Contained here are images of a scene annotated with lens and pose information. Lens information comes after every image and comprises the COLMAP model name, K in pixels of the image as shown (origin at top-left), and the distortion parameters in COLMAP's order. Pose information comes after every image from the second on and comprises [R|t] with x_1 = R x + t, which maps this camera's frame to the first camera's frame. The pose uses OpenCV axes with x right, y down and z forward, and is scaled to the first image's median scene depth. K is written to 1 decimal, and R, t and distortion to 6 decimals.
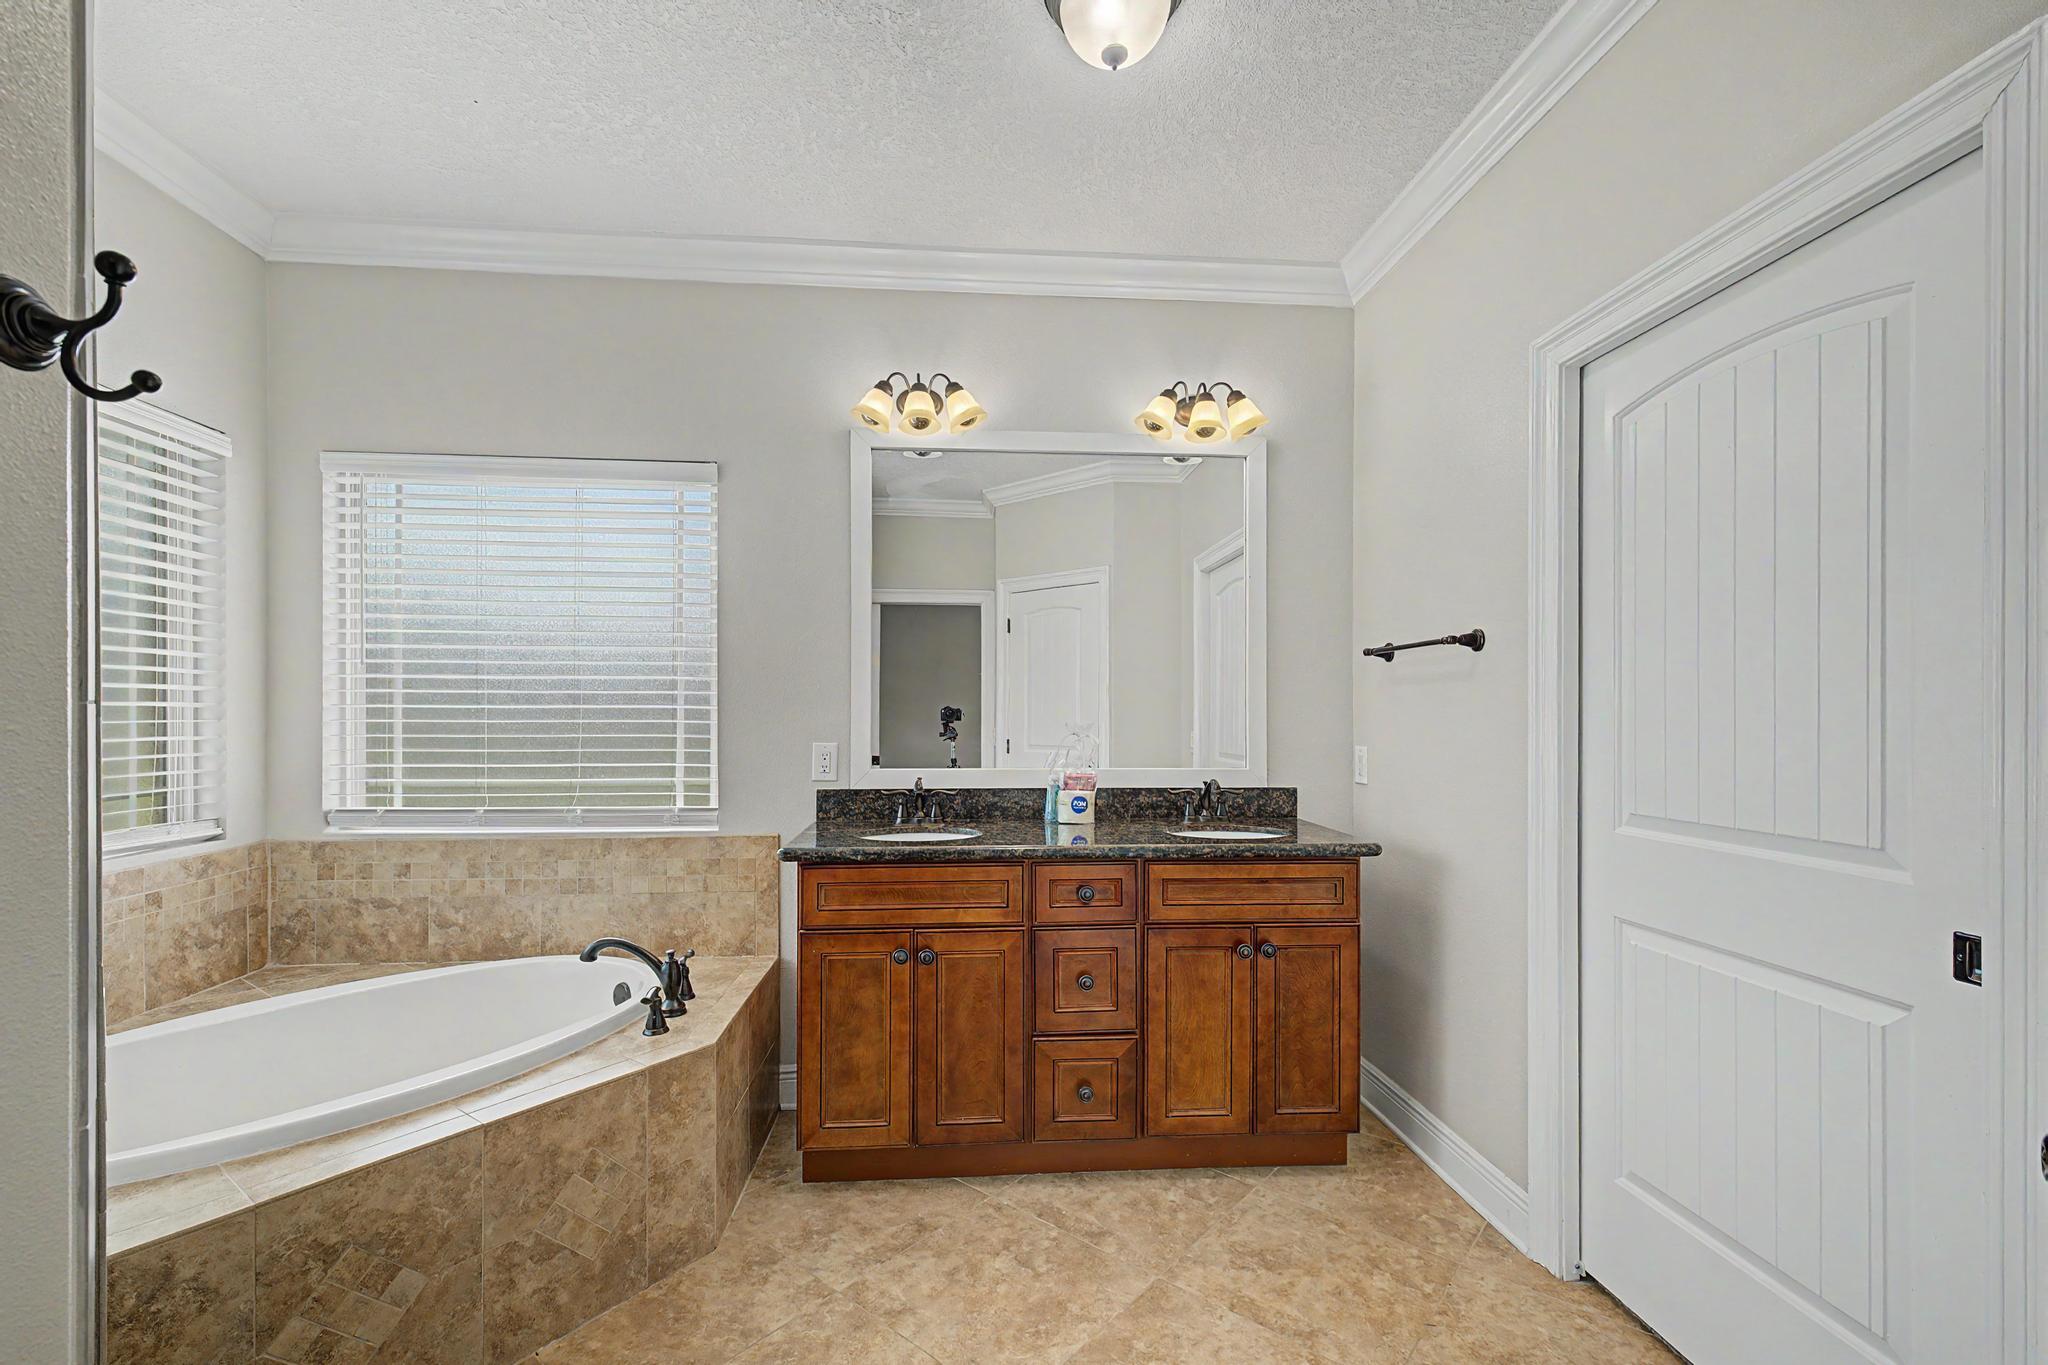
lens RADIAL K [[886.2, 0, 1035.0], [0, 886.2, 699.2], [0, 0, 1]] dist [-0.001039, -0.000169]
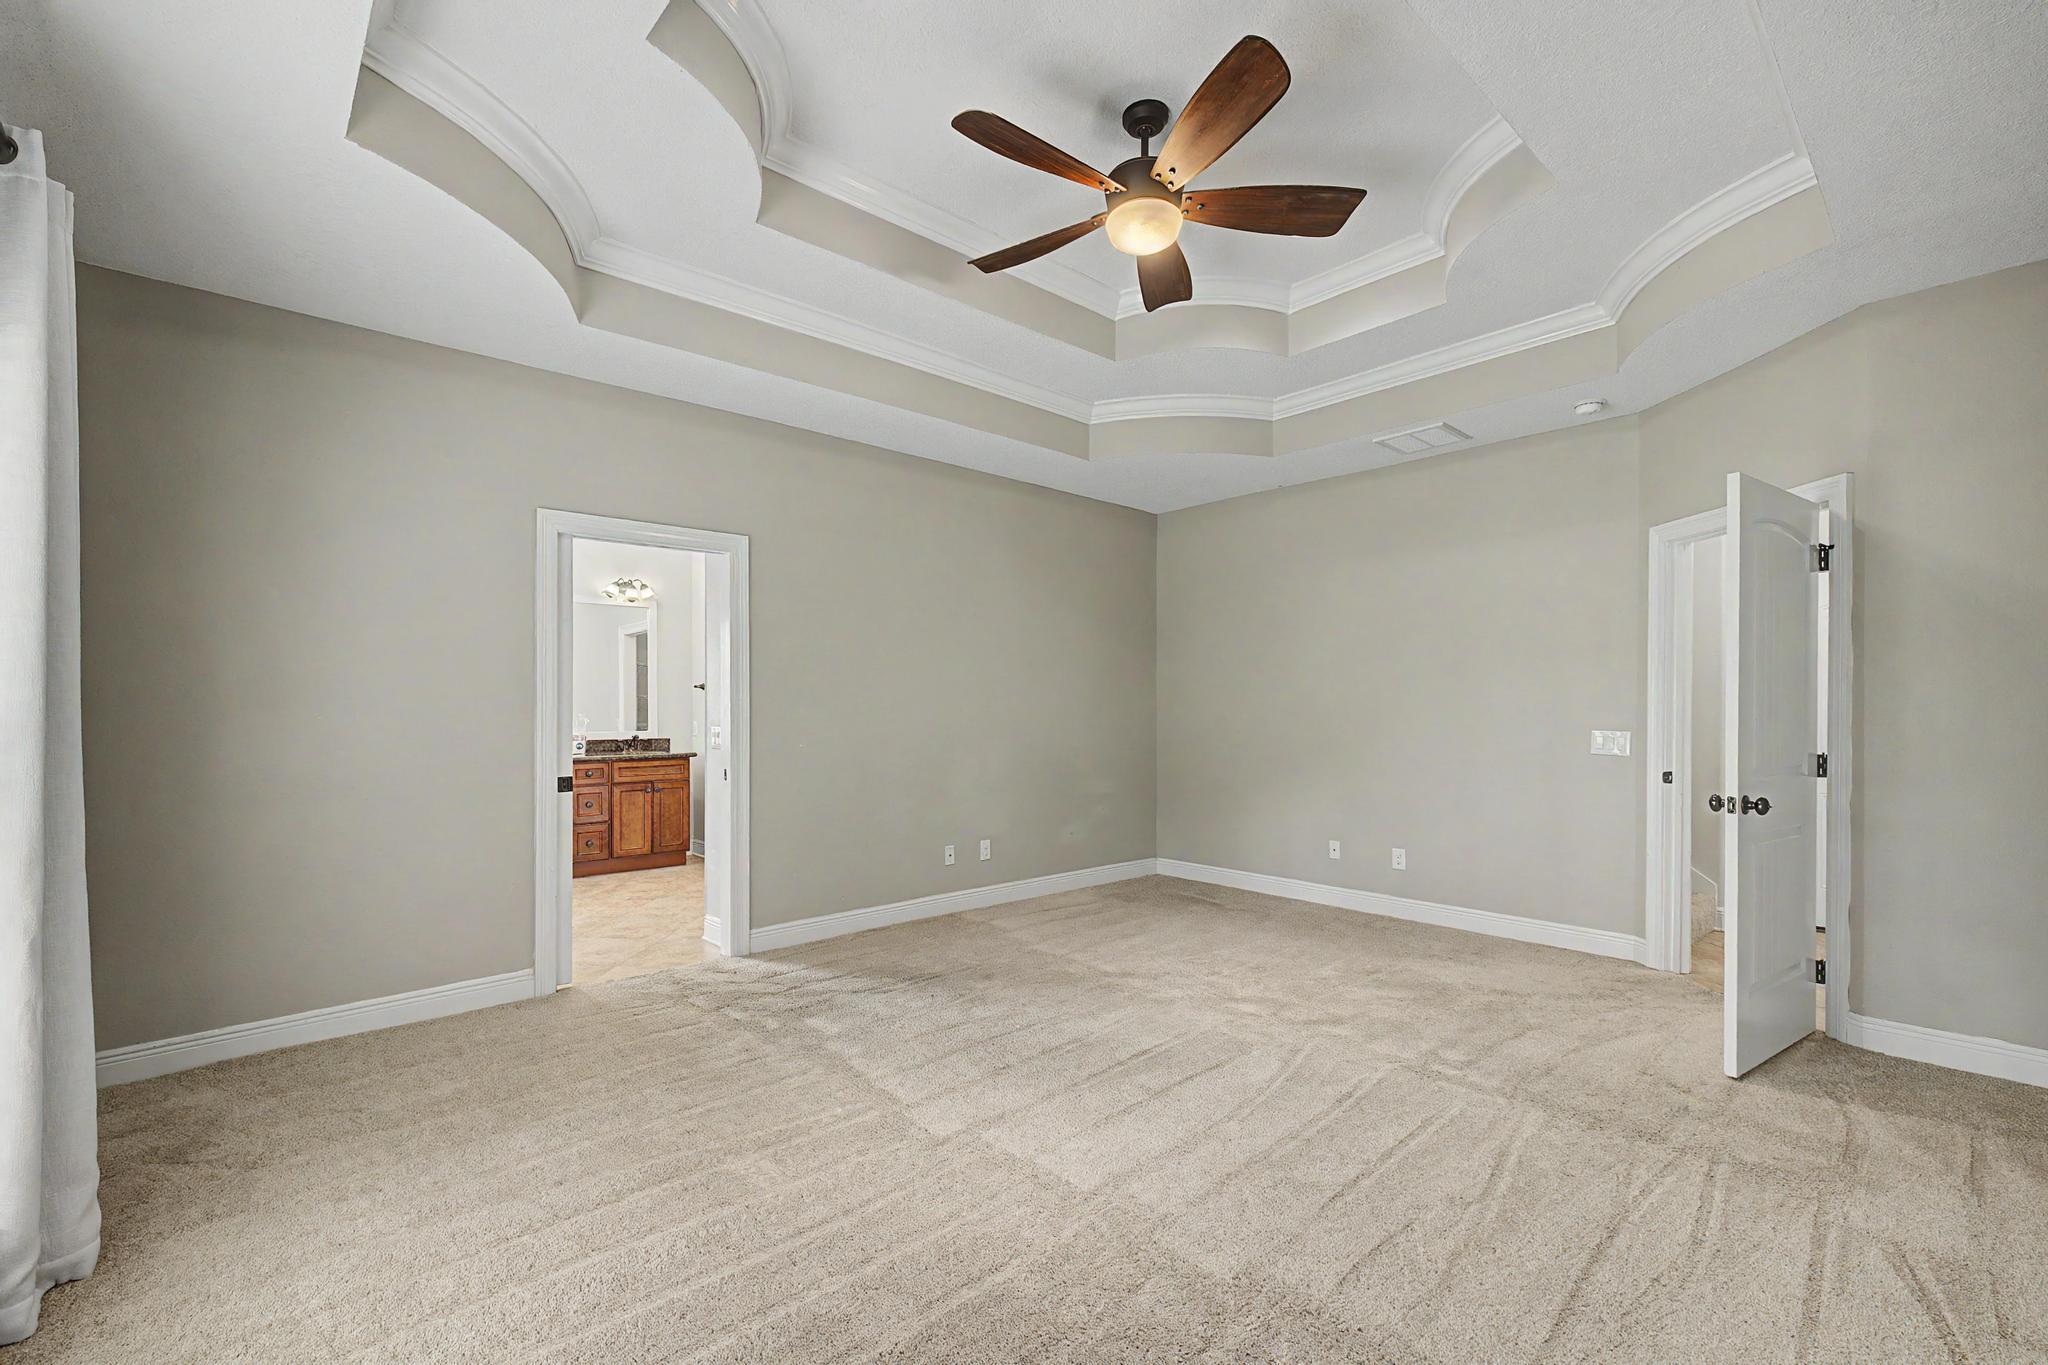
lens RADIAL K [[886.2, 0, 1006.2], [0, 886.2, 720.4], [0, 0, 1]] dist [-0.001039, -0.000169]
pose [[0.811754, -0.006752, 0.583961, -0.503890], [-0.002574, 0.999882, 0.015138, 0.005781], [-0.583994, -0.013792, 0.811641, -2.025967]]
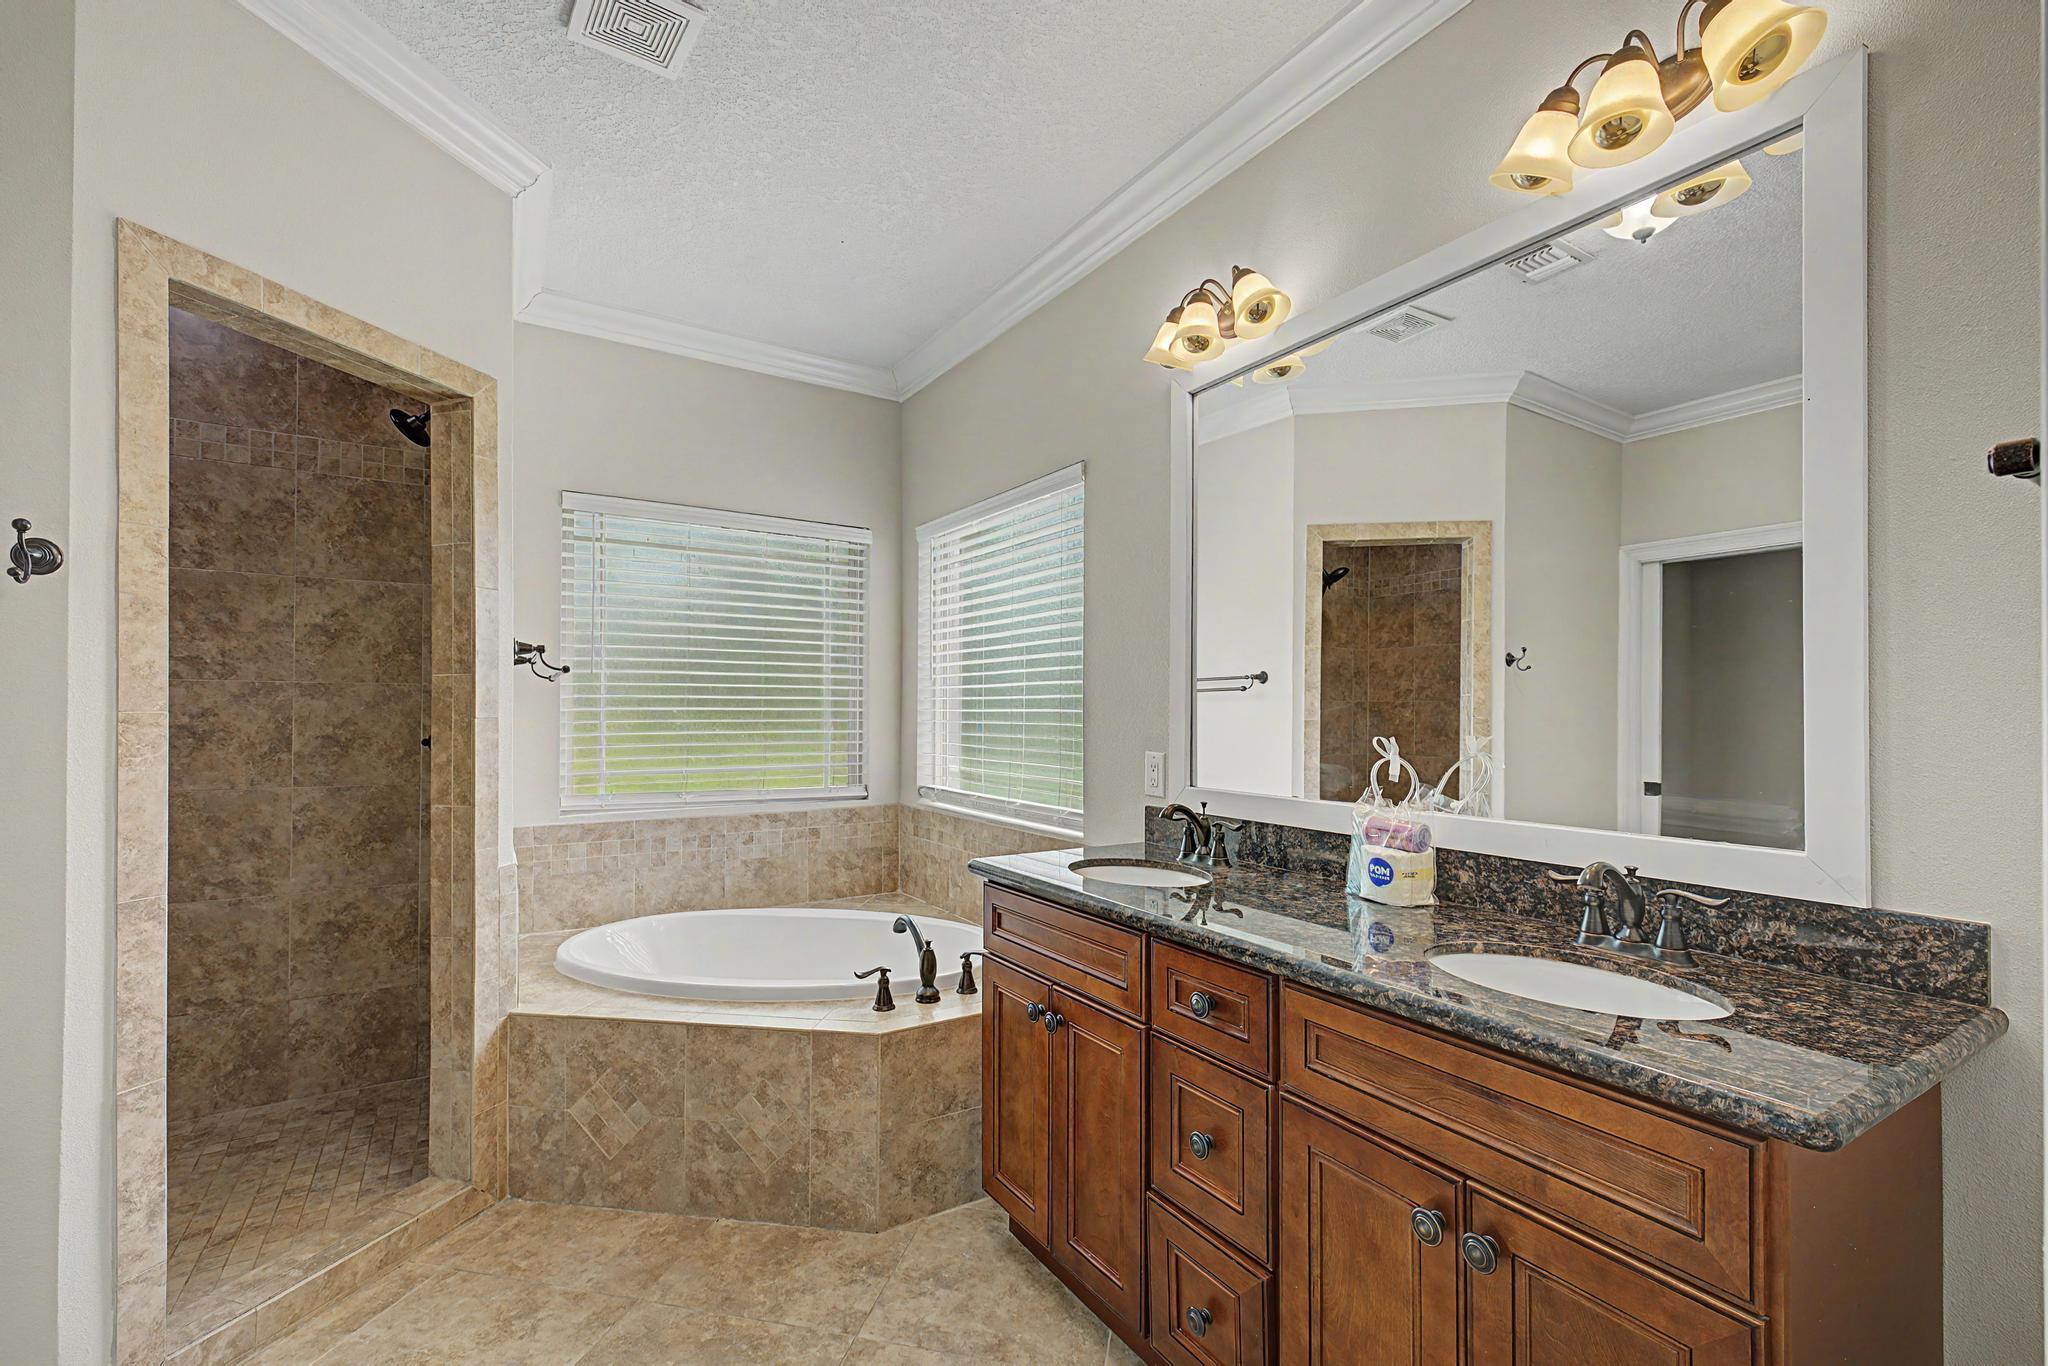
lens RADIAL K [[886.2, 0, 1044.2], [0, 886.2, 708.1], [0, 0, 1]] dist [-0.001039, -0.000169]
pose [[0.463870, -0.002257, -0.885901, 0.557561], [0.000296, 0.999997, -0.002392, 0.009888], [0.885903, 0.000847, 0.463869, 0.597740]]
